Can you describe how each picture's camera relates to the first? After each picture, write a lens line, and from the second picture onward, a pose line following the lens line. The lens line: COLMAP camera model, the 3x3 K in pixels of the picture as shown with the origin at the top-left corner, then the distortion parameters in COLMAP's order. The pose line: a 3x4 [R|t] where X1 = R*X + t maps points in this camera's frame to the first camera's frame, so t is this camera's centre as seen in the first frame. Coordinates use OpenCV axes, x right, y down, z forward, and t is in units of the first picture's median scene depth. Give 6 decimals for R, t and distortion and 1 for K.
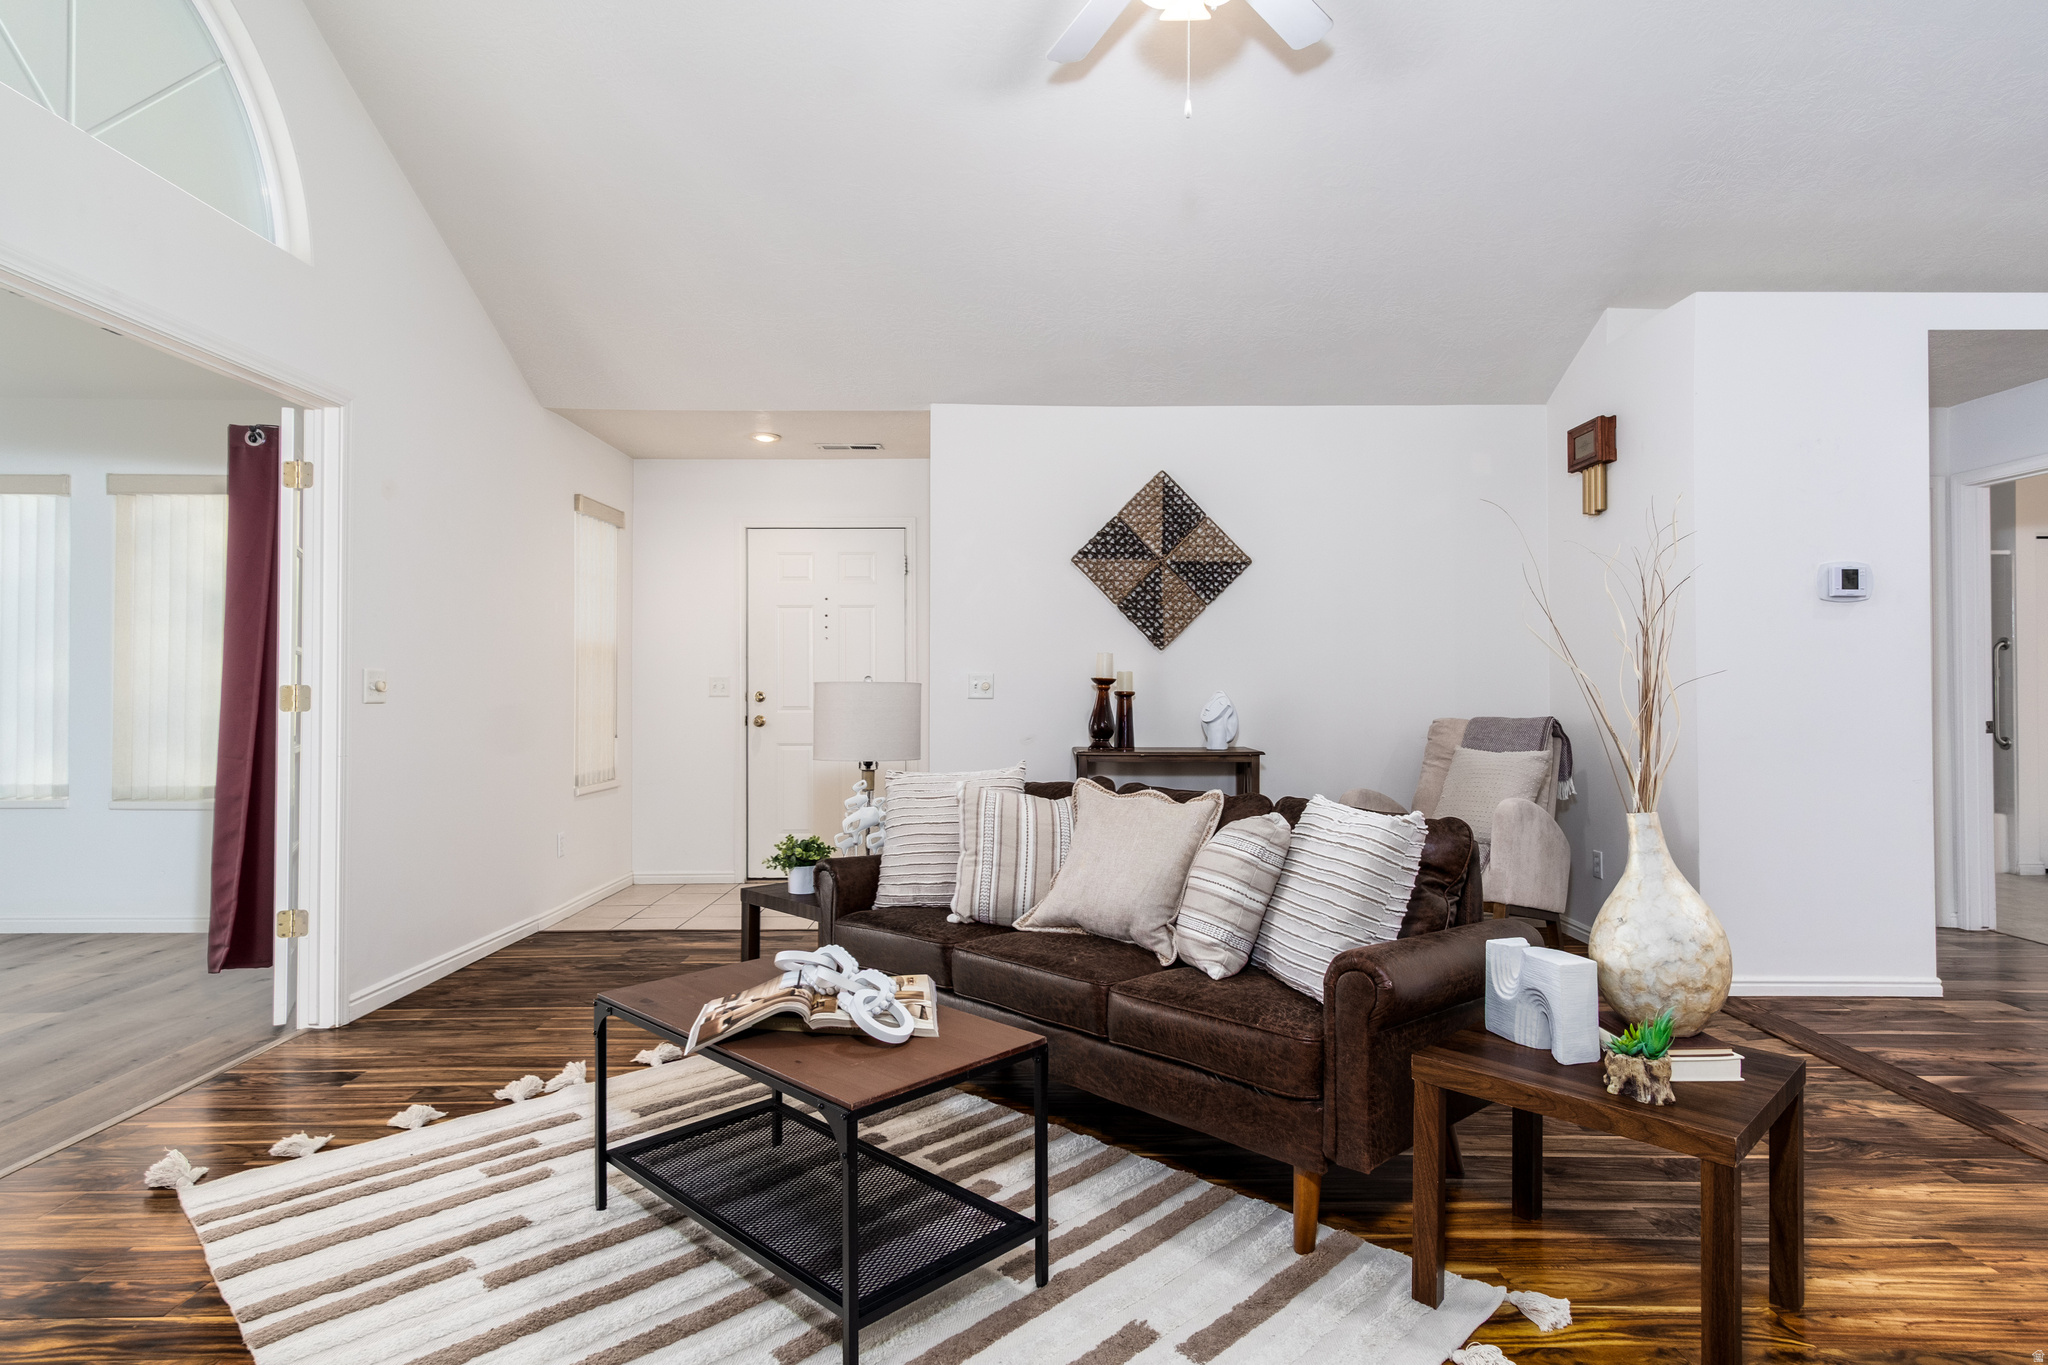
lens RADIAL K [[1092.5, 0, 1029.4], [0, 1092.5, 675.4], [0, 0, 1]] dist [0.002742, 0.000671]
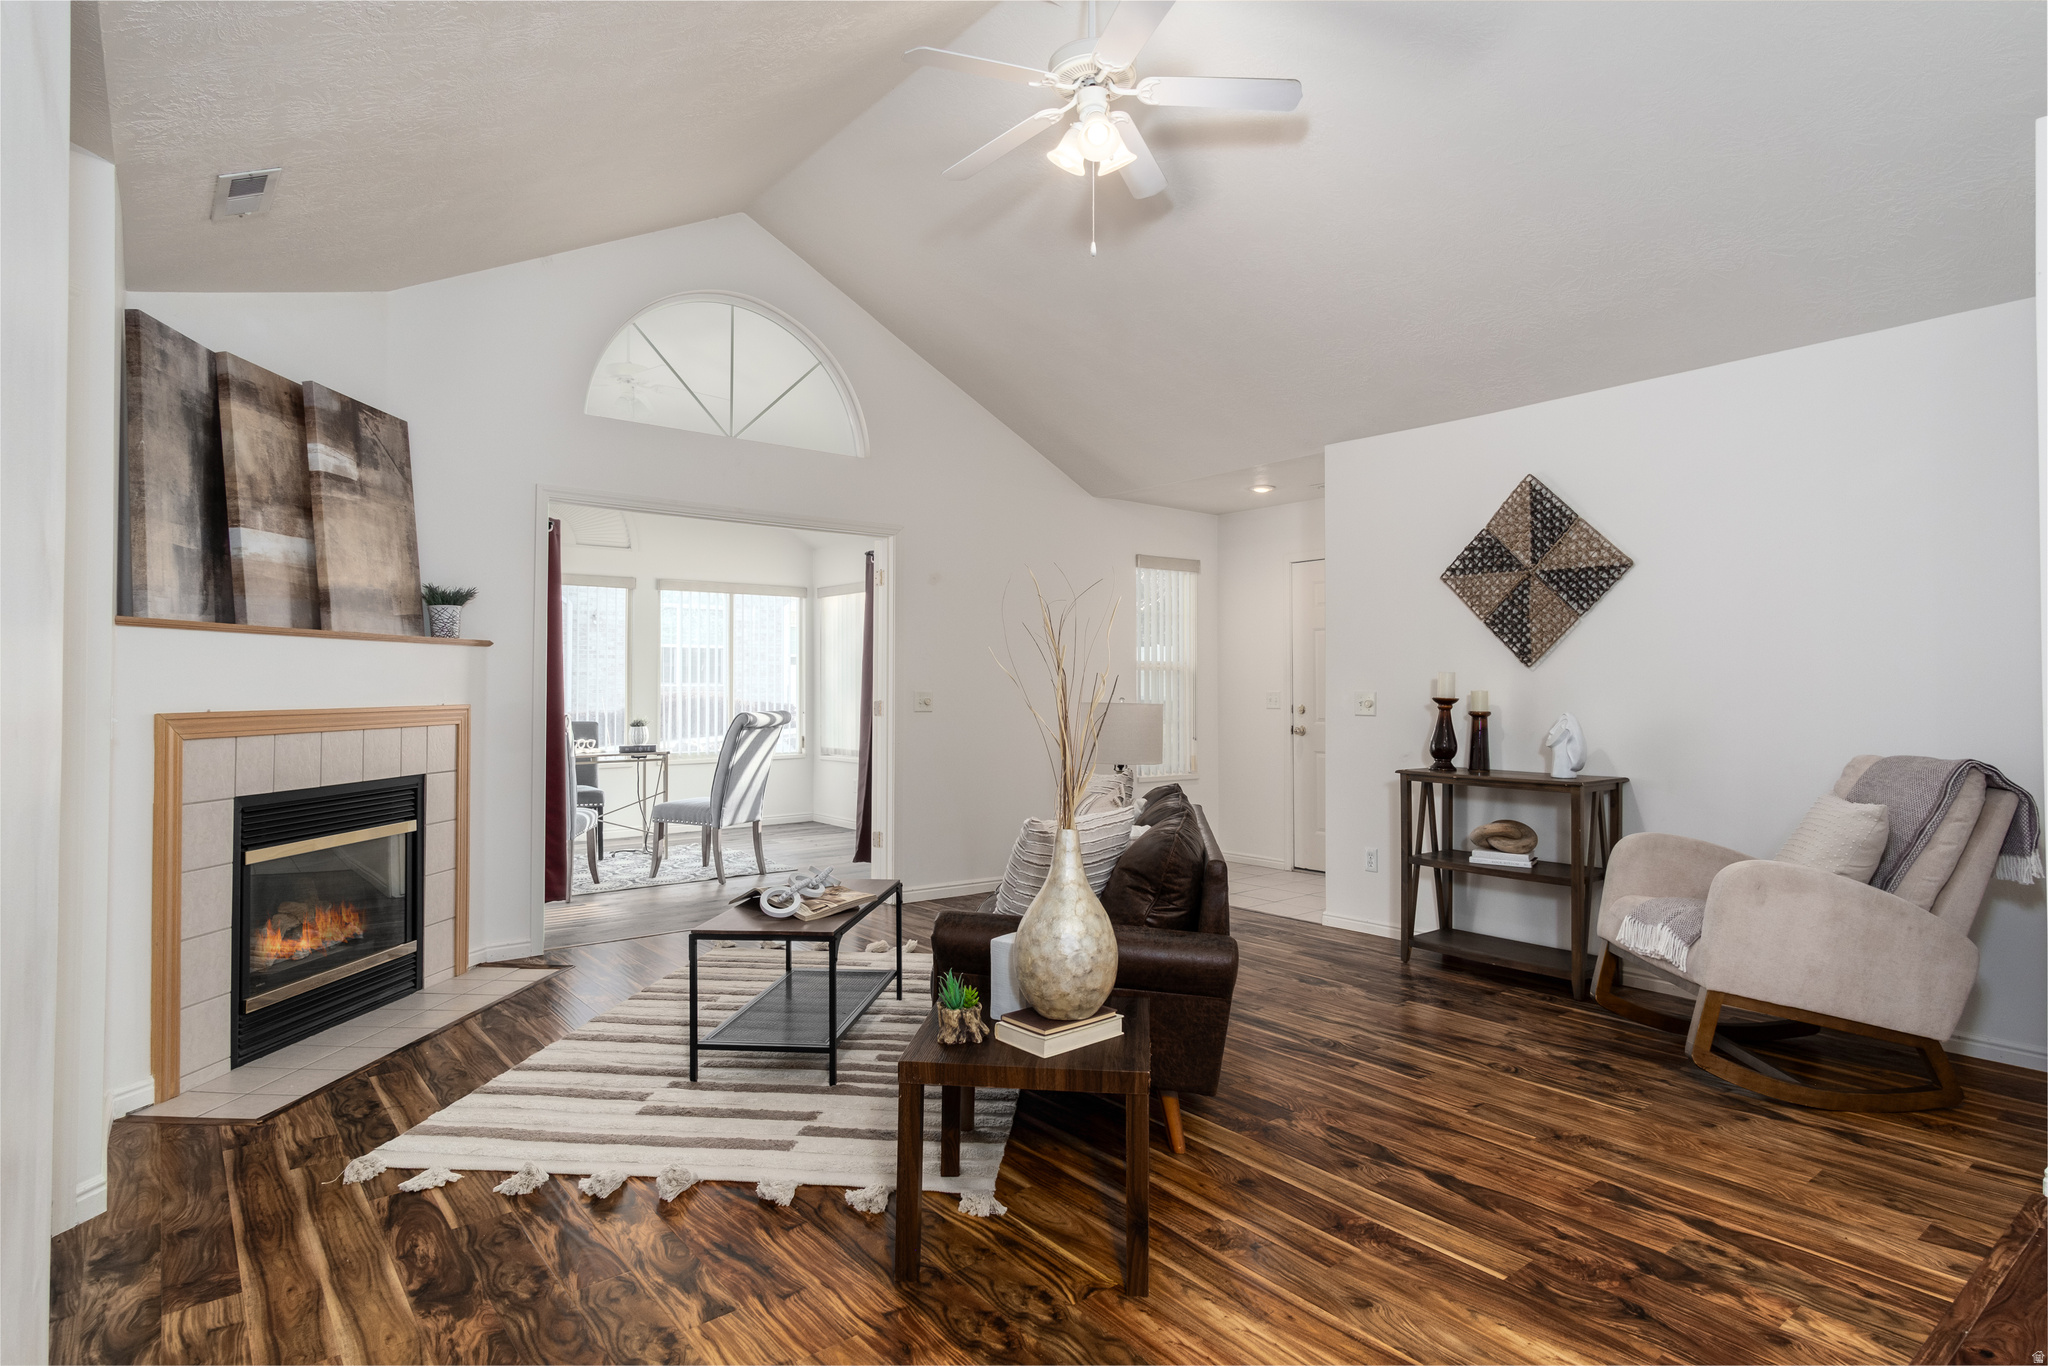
lens RADIAL K [[1092.5, 0, 1029.4], [0, 1092.5, 675.9], [0, 0, 1]] dist [0.002742, 0.000671]
pose [[0.631142, -0.008427, -0.775622, 0.572612], [0.006793, 0.999963, -0.005337, -0.013759], [0.775638, -0.001900, 0.631175, 0.082939]]
